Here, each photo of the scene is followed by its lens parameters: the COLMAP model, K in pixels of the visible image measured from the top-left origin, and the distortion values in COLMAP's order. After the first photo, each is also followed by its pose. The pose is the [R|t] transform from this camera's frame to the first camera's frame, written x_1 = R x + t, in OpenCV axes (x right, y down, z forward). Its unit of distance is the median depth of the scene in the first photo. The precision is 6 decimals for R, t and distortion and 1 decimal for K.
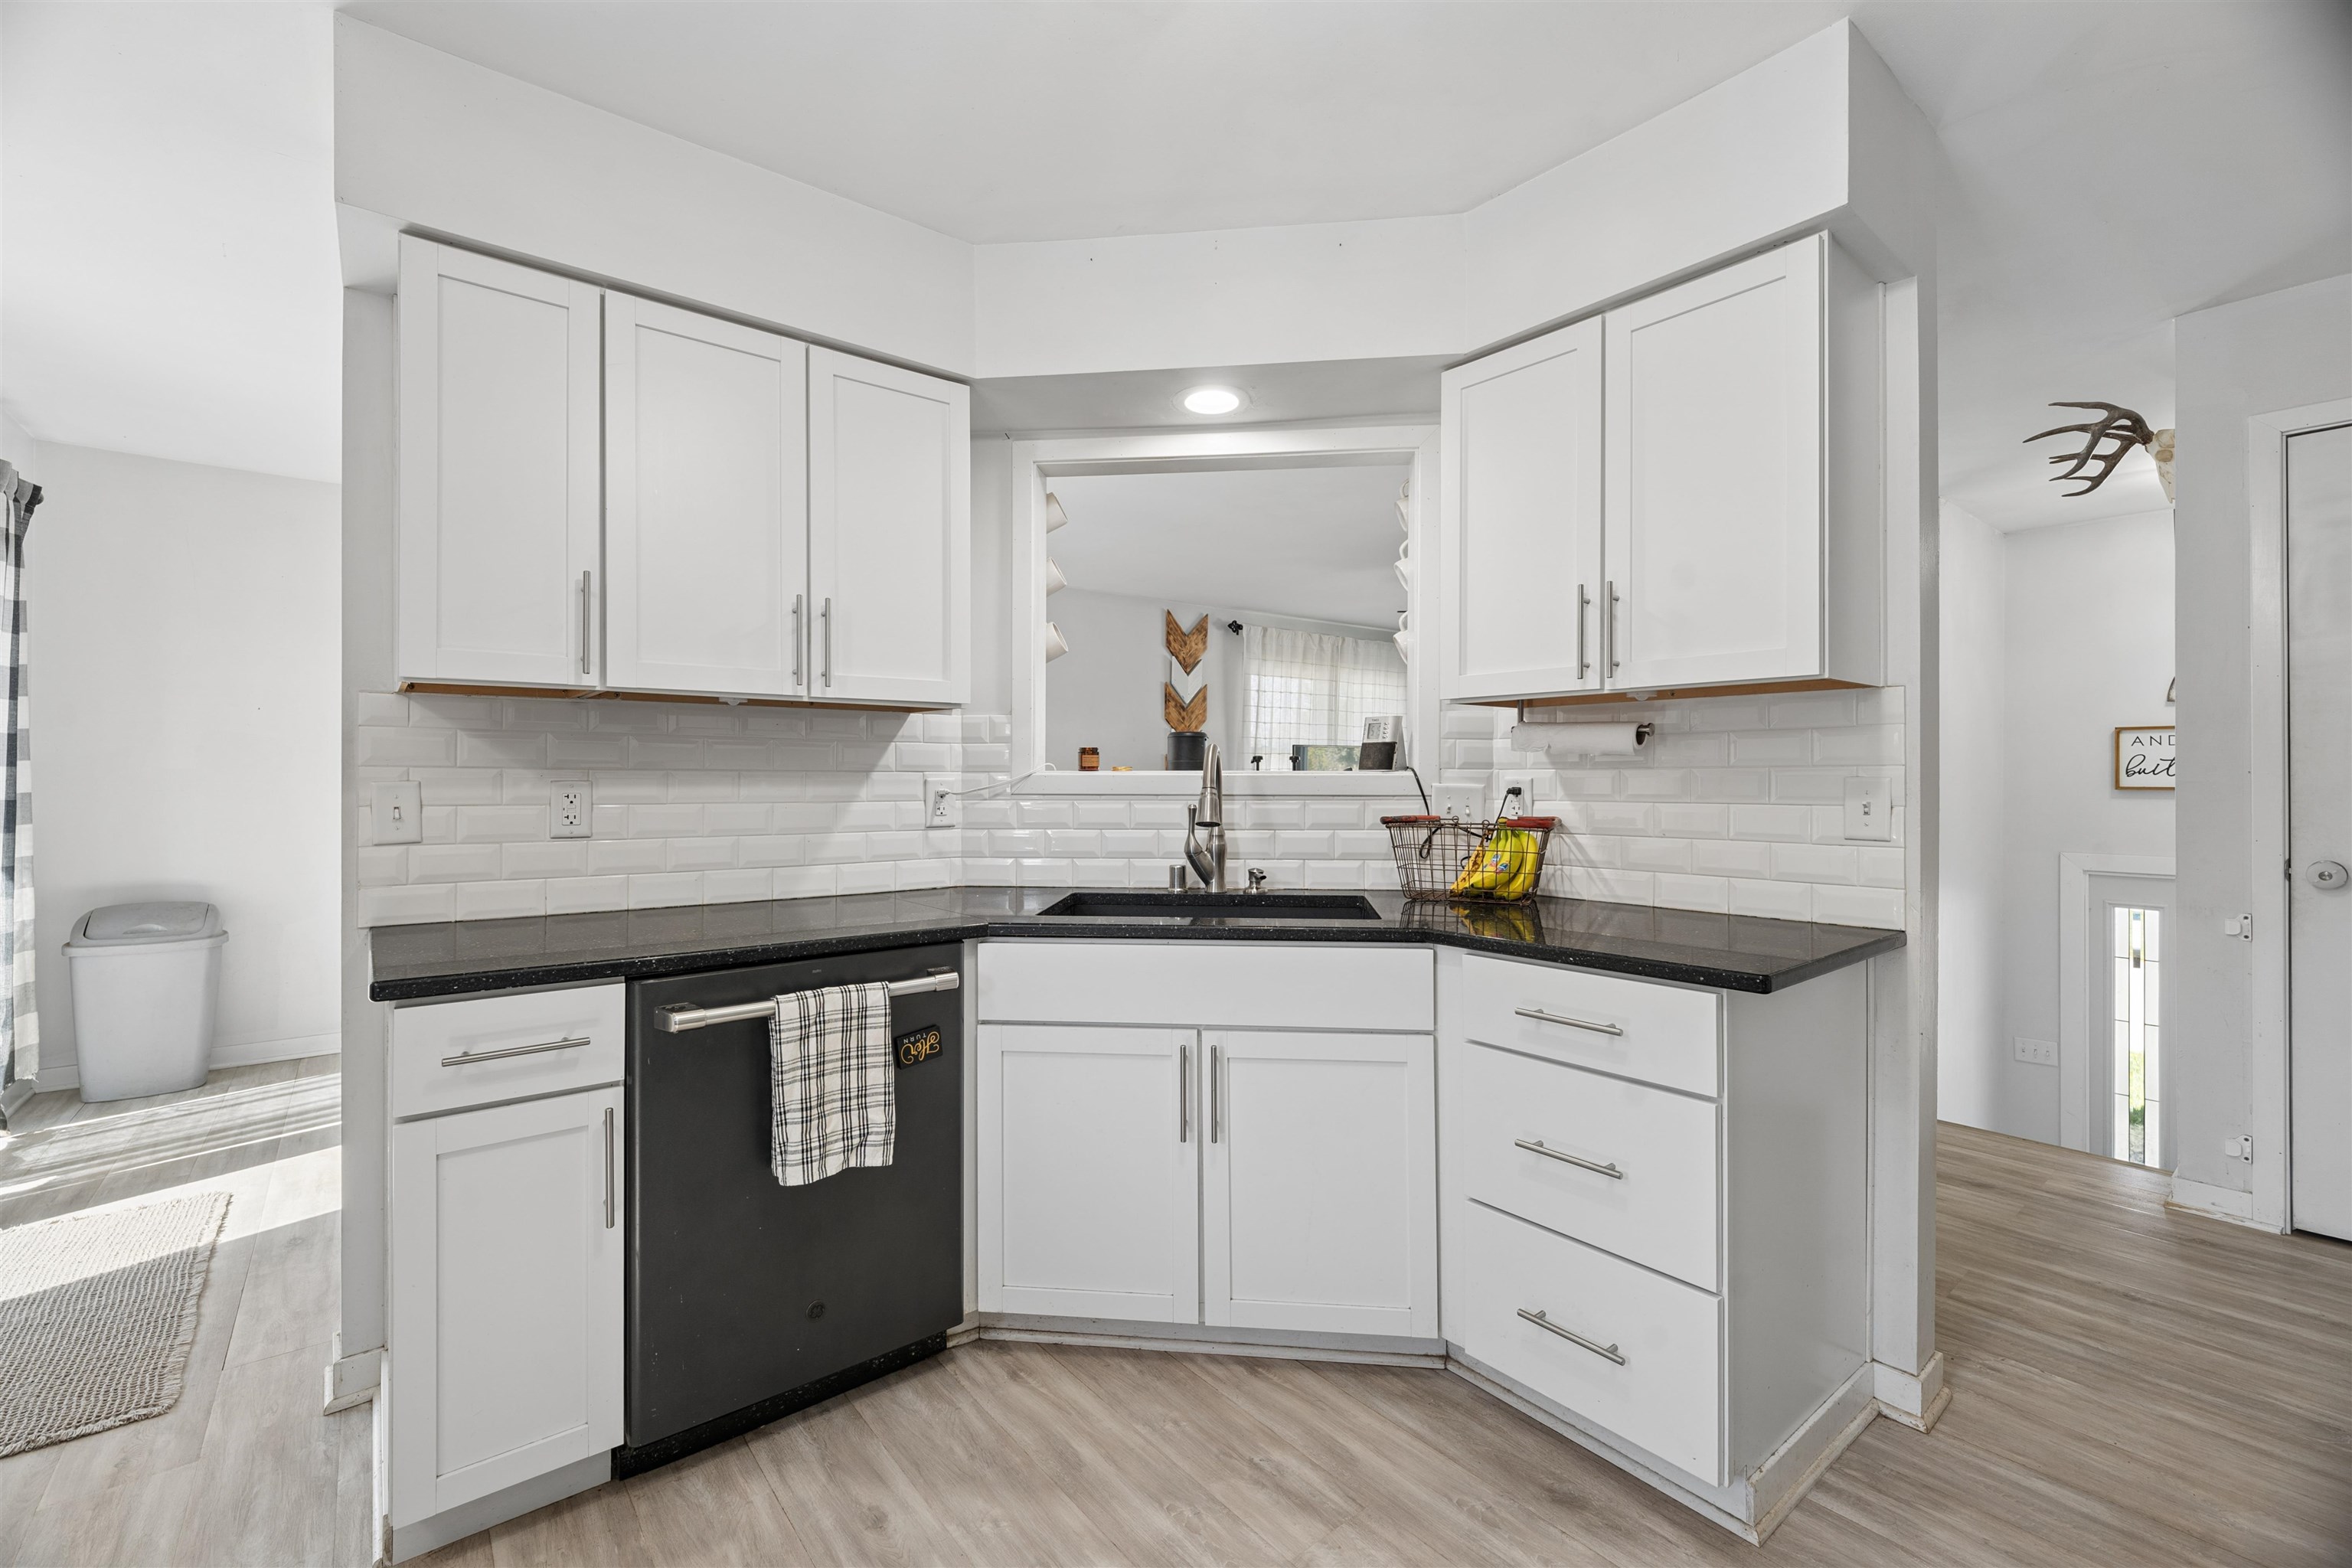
lens RADIAL K [[996.5, 0, 1166.3], [0, 996.5, 773.3], [0, 0, 1]] dist [0.008335, -0.001635]
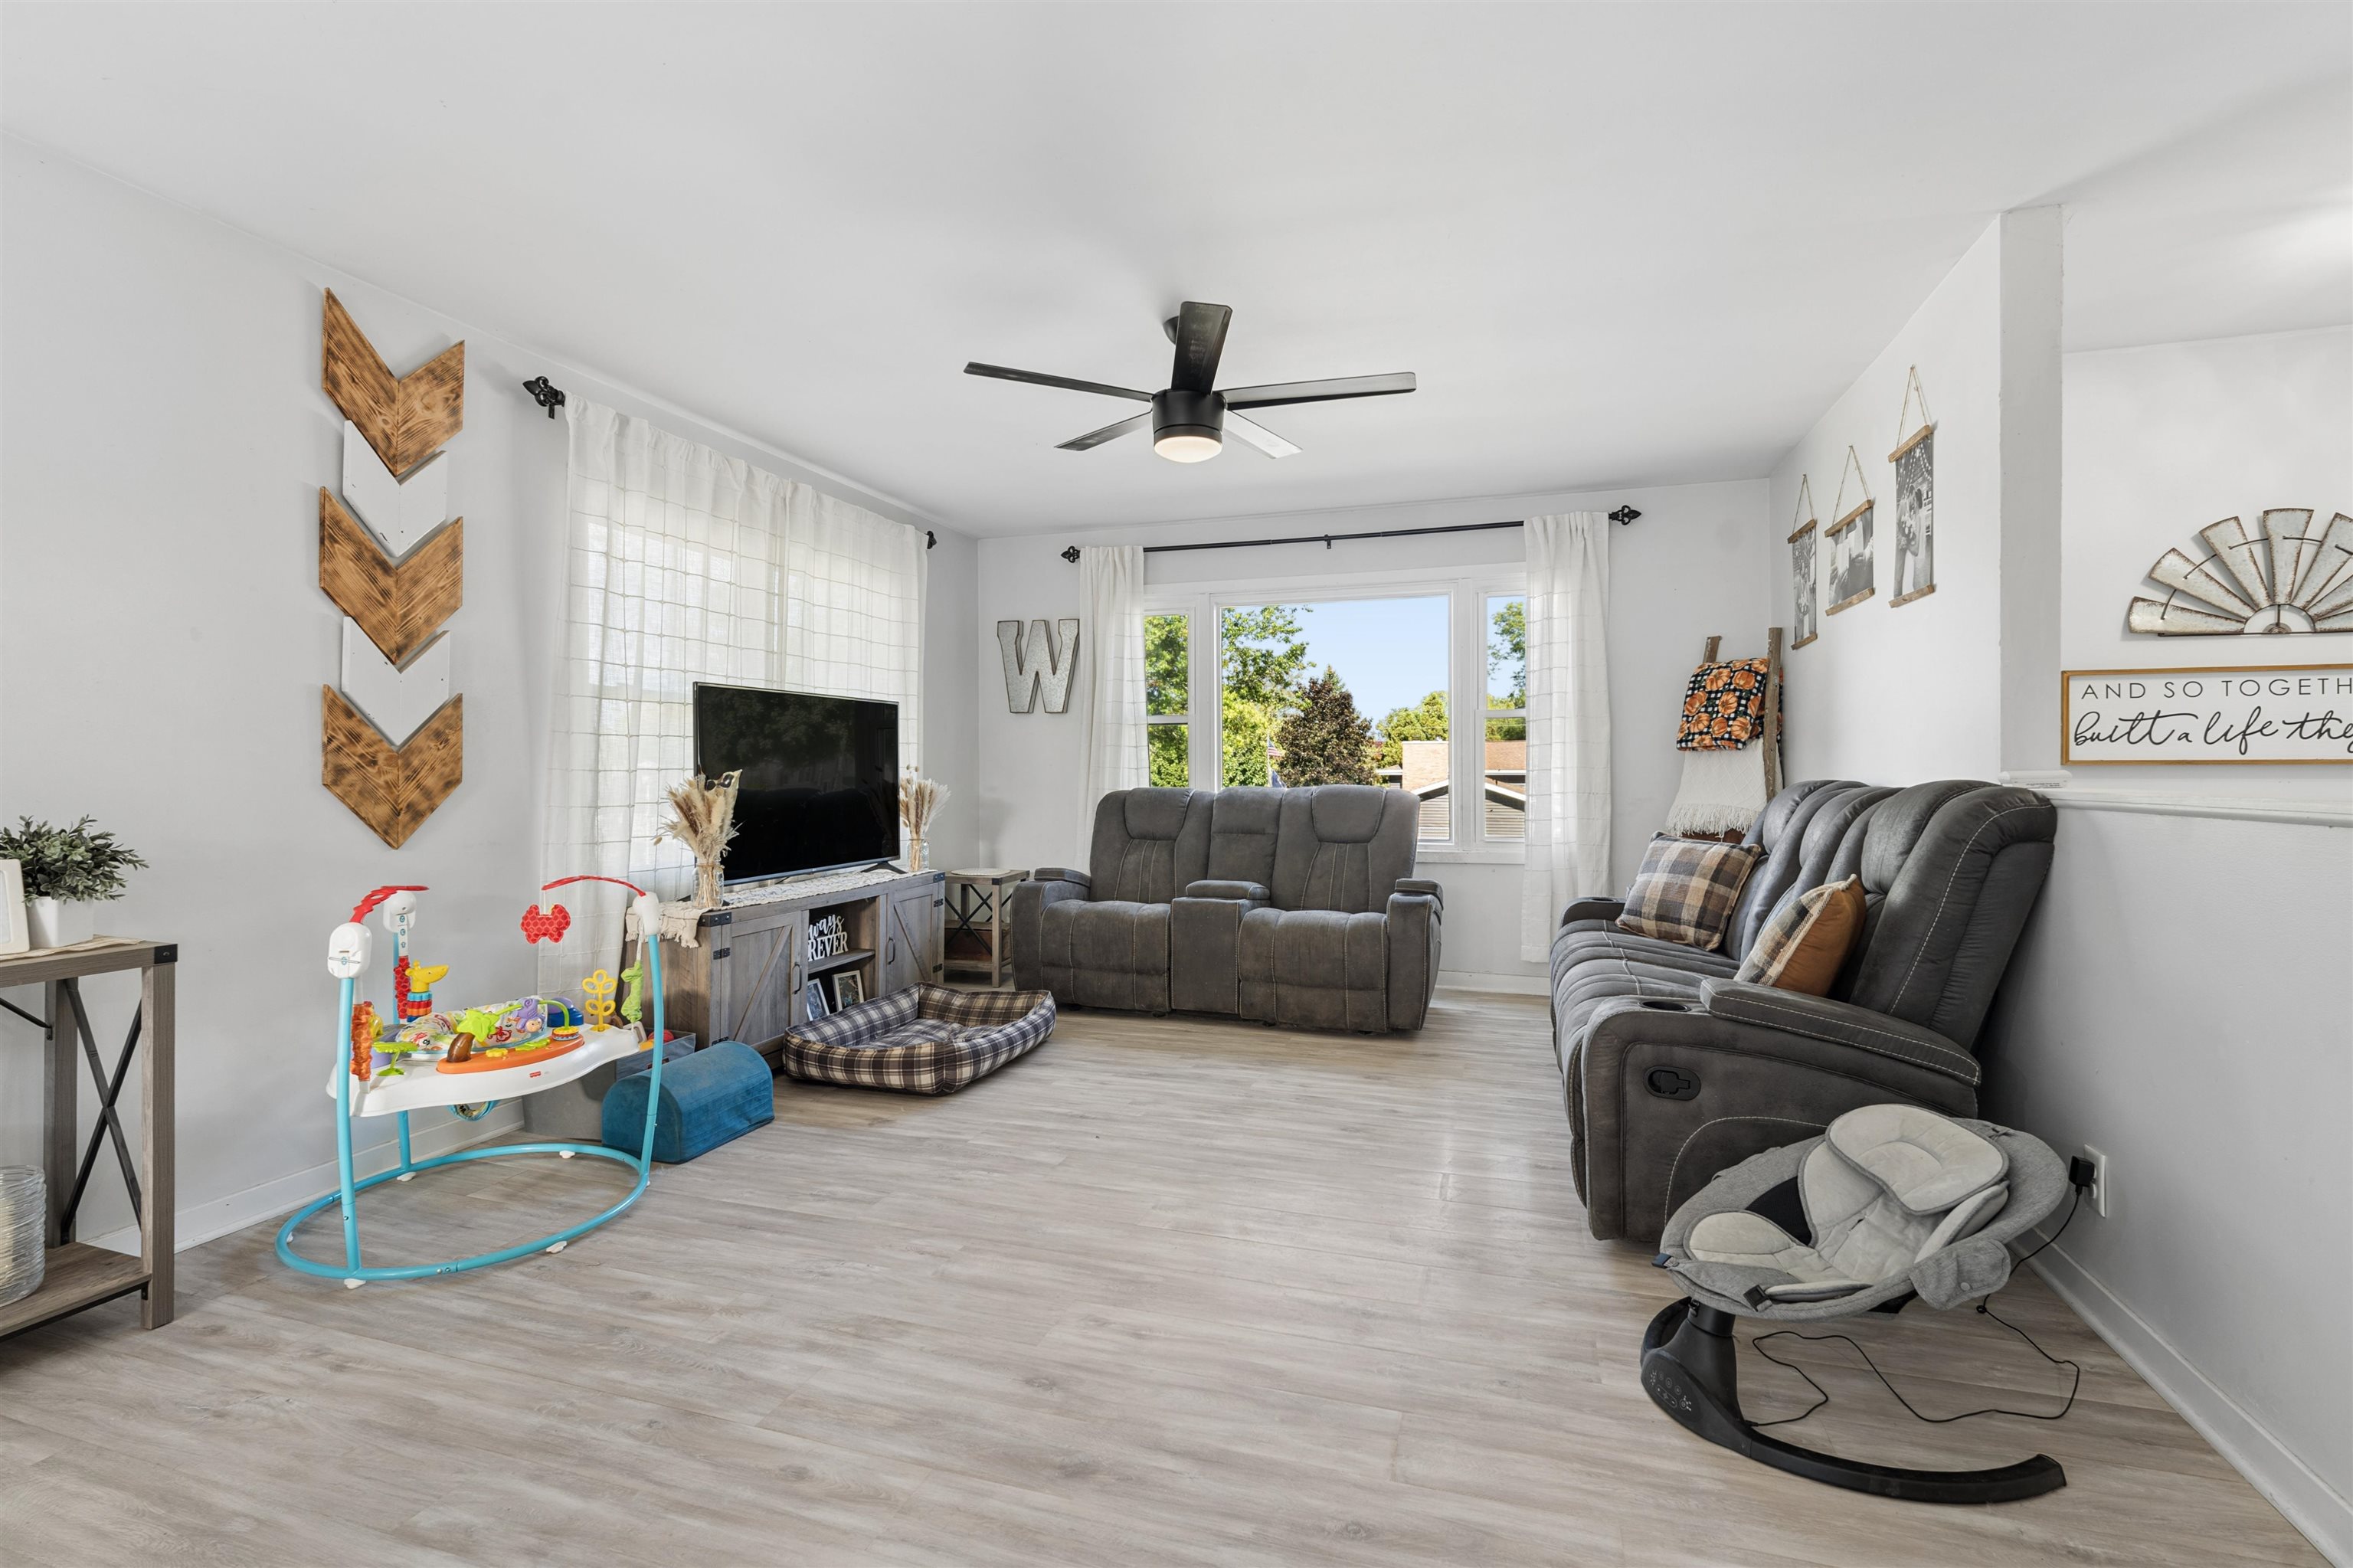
lens RADIAL K [[1090.6, 0, 1184.7], [0, 1090.6, 775.7], [0, 0, 1]] dist [0.008985, -0.003187]
pose [[0.833977, -0.003321, 0.551789, 0.039786], [0.002737, 0.999994, 0.001882, 0.013738], [-0.551792, -0.000059, 0.833981, 0.475297]]
